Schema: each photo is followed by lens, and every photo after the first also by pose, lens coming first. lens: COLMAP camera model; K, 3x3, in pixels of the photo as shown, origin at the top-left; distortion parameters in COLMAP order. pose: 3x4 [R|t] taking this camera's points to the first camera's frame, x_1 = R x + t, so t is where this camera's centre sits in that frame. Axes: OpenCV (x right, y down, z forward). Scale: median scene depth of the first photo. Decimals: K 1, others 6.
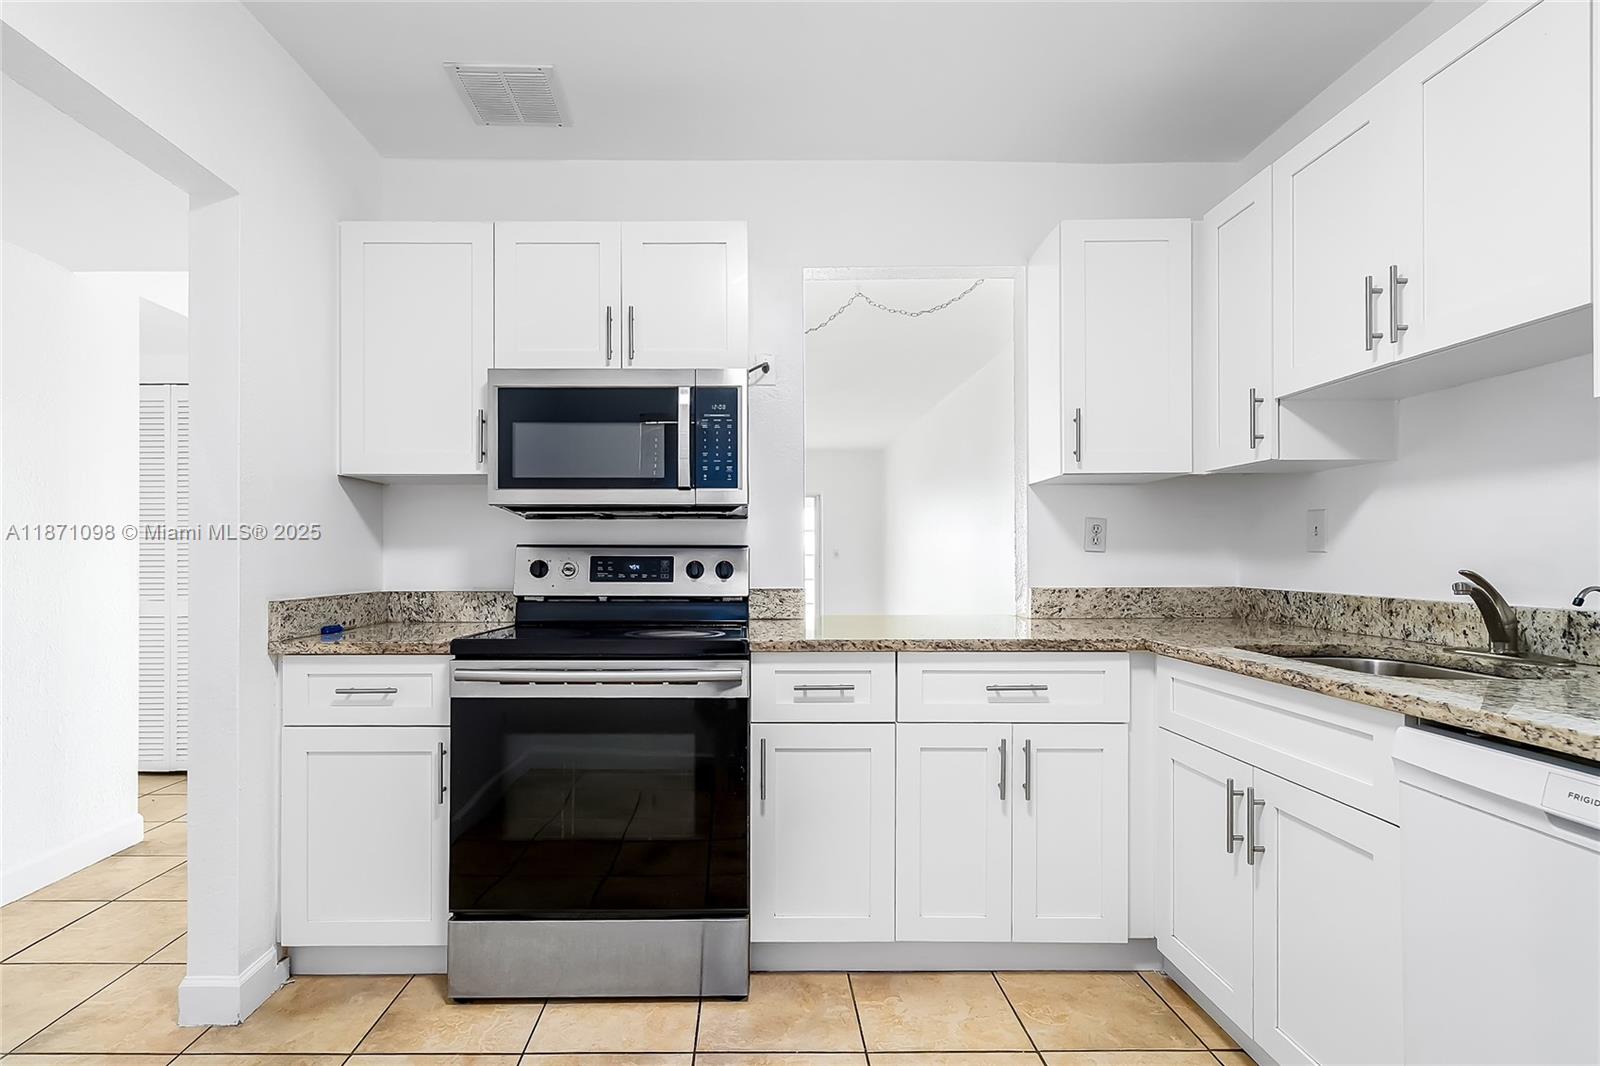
lens RADIAL K [[796.1, 0, 751.6], [0, 796.1, 561.8], [0, 0, 1]] dist [-0.000394, 0.001665]
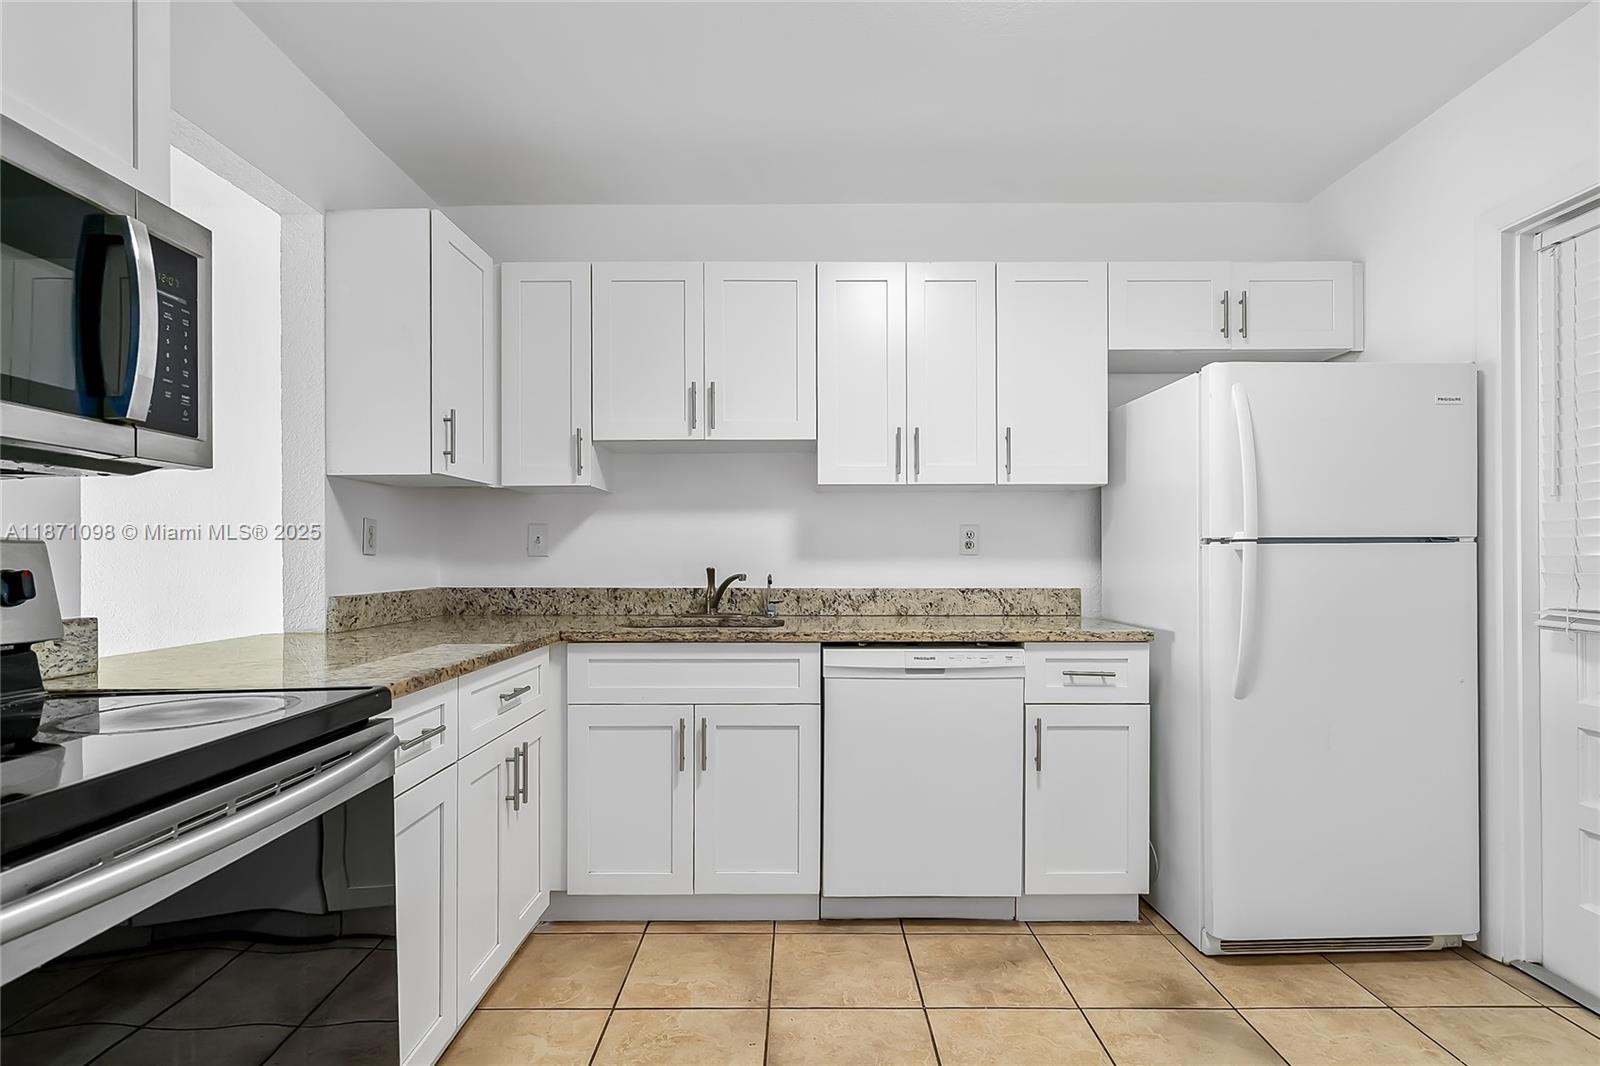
lens RADIAL K [[796.1, 0, 798.7], [0, 796.1, 559.6], [0, 0, 1]] dist [-0.000394, 0.001665]
pose [[-0.019771, -0.000730, 0.999804, -0.650693], [0.007909, 0.999968, 0.000886, -0.005234], [-0.999773, 0.007925, -0.019765, 0.661453]]
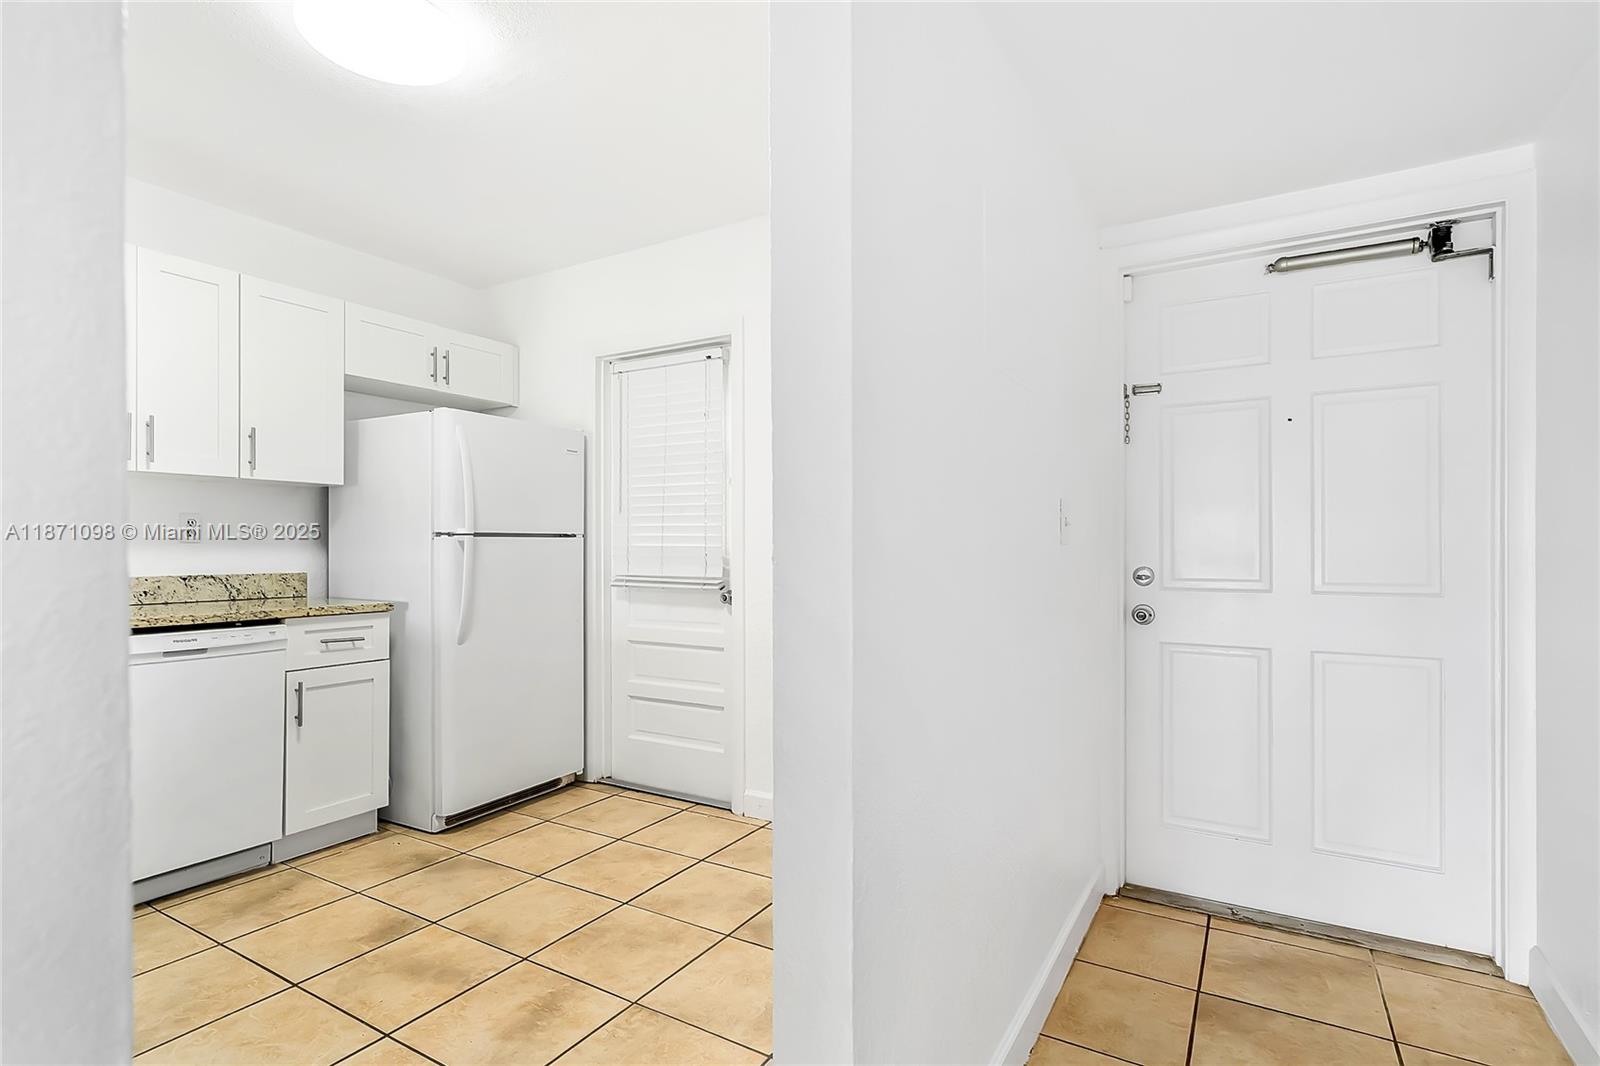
lens RADIAL K [[796.1, 0, 825.5], [0, 796.1, 547.1], [0, 0, 1]] dist [-0.000394, 0.001665]
pose [[-0.880237, -0.001281, 0.474532, -0.938270], [0.001936, 0.999978, 0.006290, -0.008594], [-0.474530, 0.006456, -0.880216, 1.060264]]
